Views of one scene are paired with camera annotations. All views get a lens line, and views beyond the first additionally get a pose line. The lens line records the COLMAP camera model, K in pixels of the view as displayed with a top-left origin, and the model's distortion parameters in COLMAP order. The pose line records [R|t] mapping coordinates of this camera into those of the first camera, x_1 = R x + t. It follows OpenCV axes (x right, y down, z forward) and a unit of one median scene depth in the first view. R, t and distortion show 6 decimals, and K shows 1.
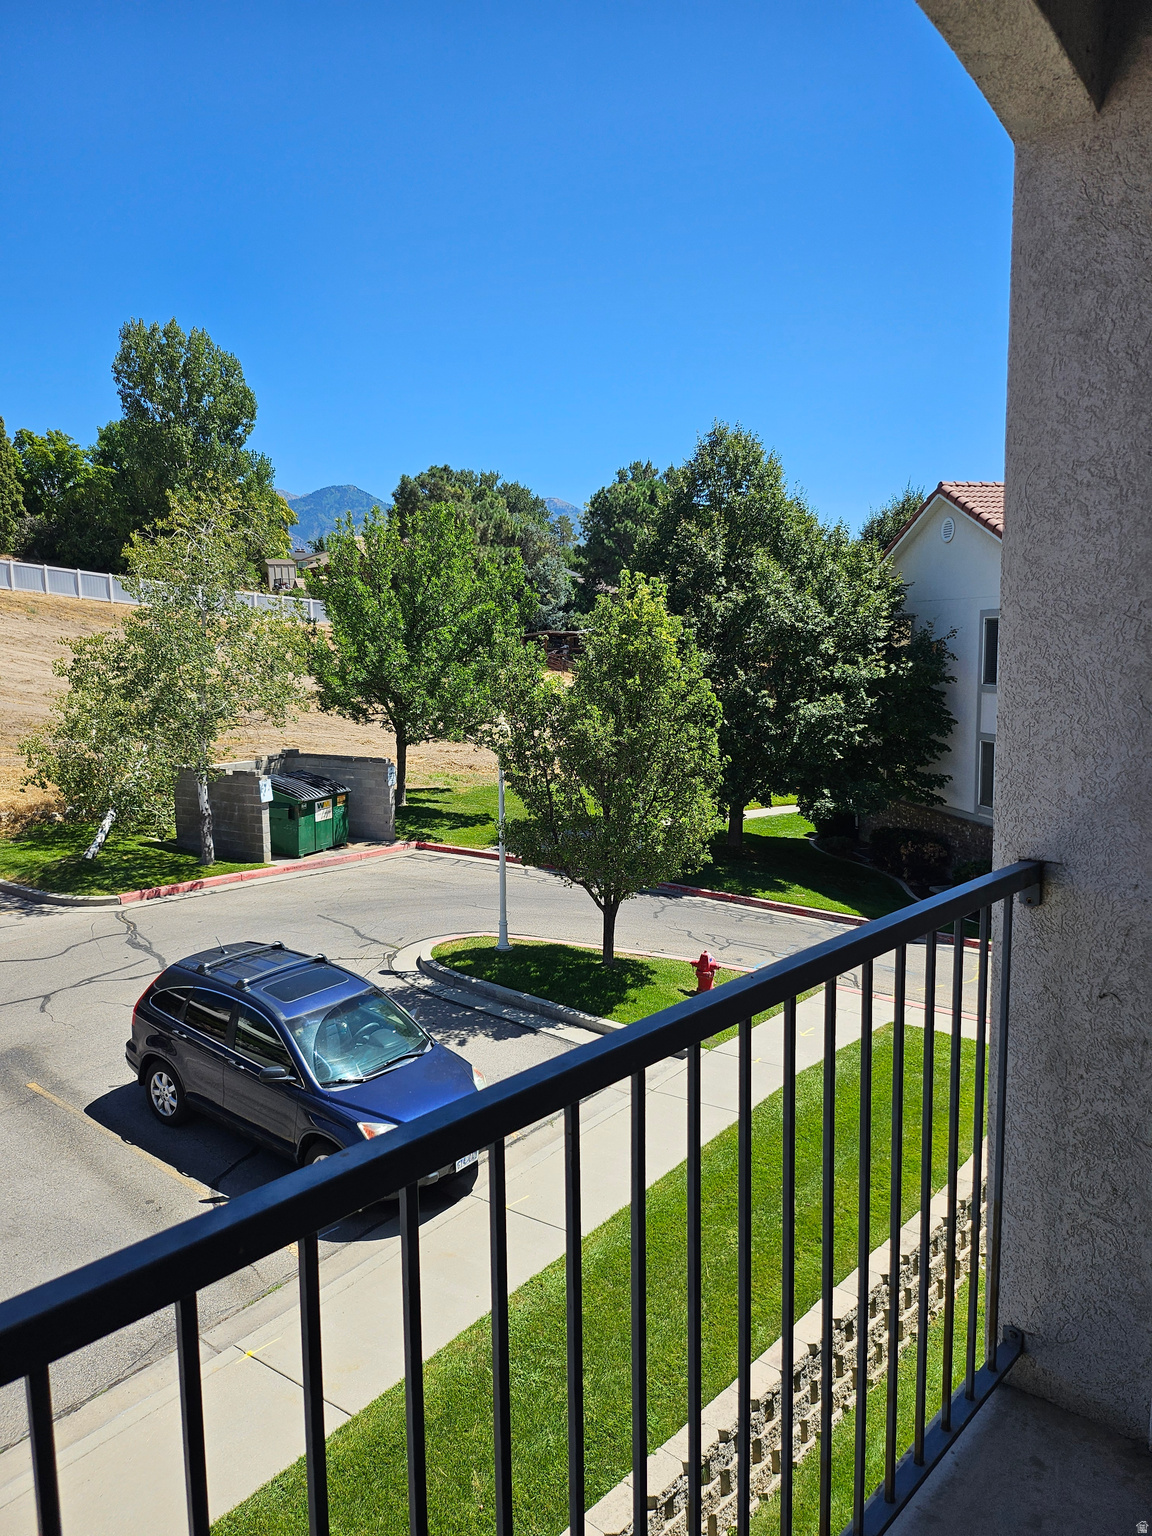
lens RADIAL K [[1092.1, 0, 583.0], [0, 1092.1, 766.7], [0, 0, 1]] dist [0.008197, -0.004124]
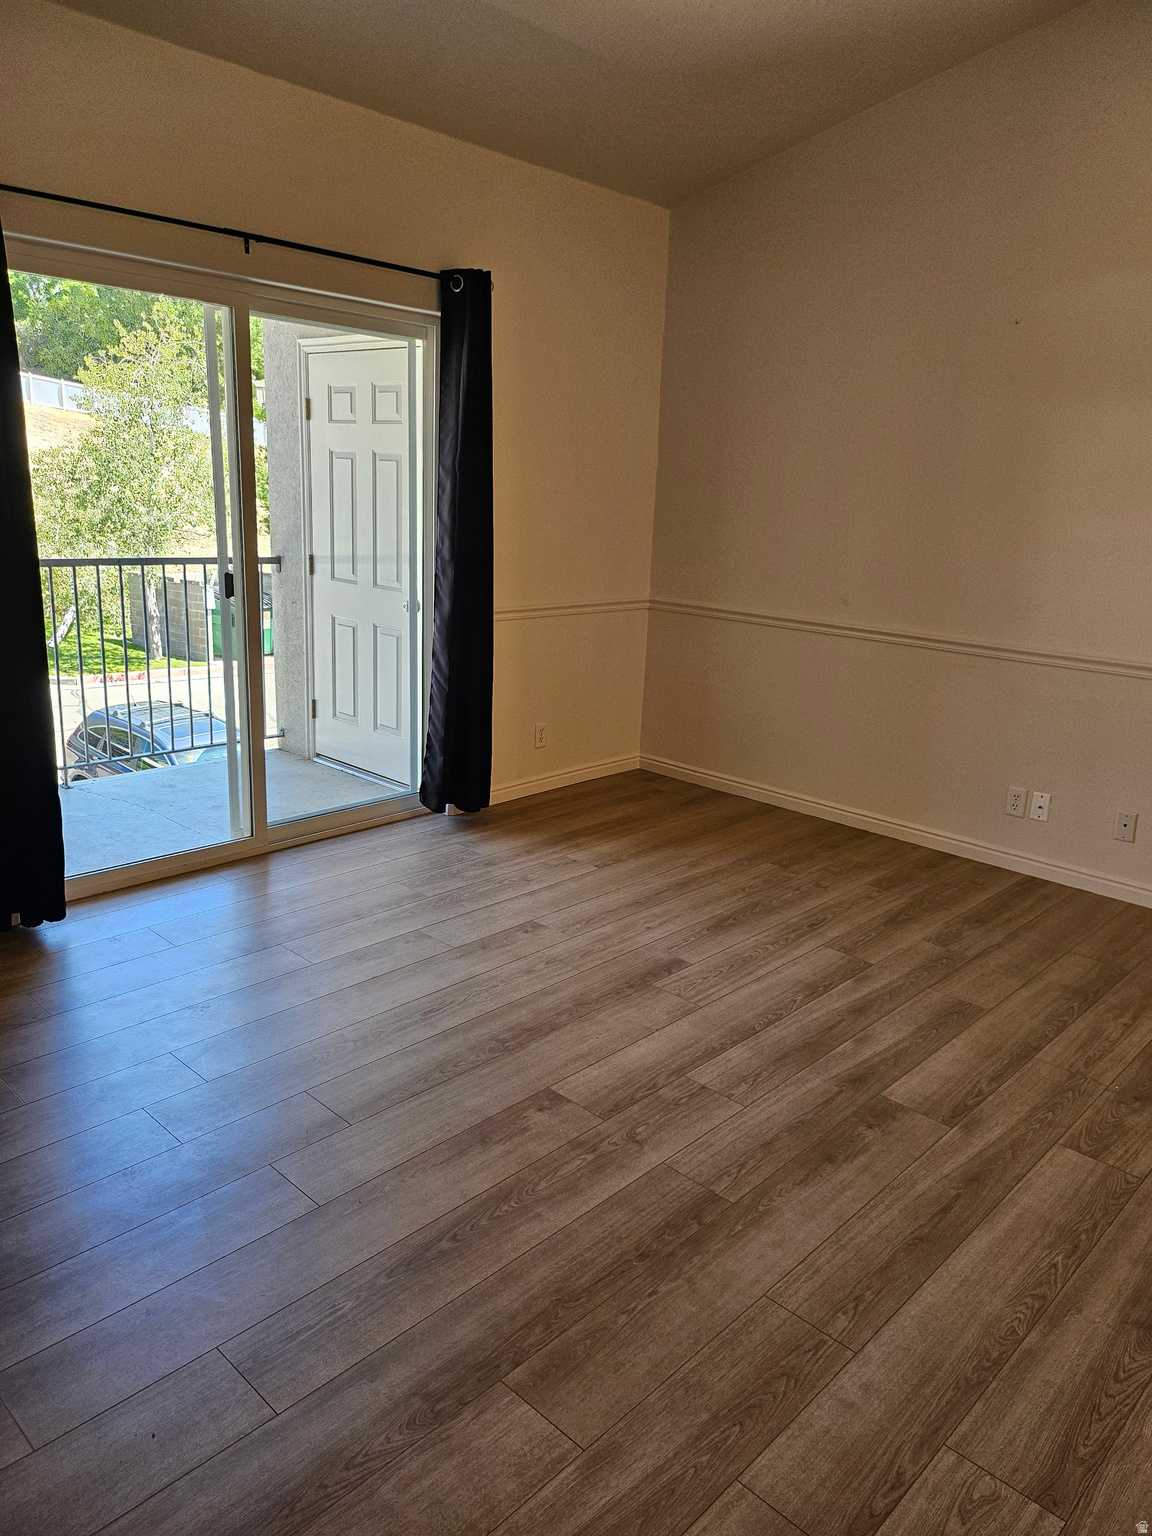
lens RADIAL K [[1092.1, 0, 571.7], [0, 1092.1, 769.0], [0, 0, 1]] dist [0.008197, -0.004124]
pose [[0.998034, 0.062679, 0.000143, 0.107129], [-0.062094, 0.988402, 0.138588, 0.017451], [0.008545, -0.138324, 0.990350, -0.162616]]
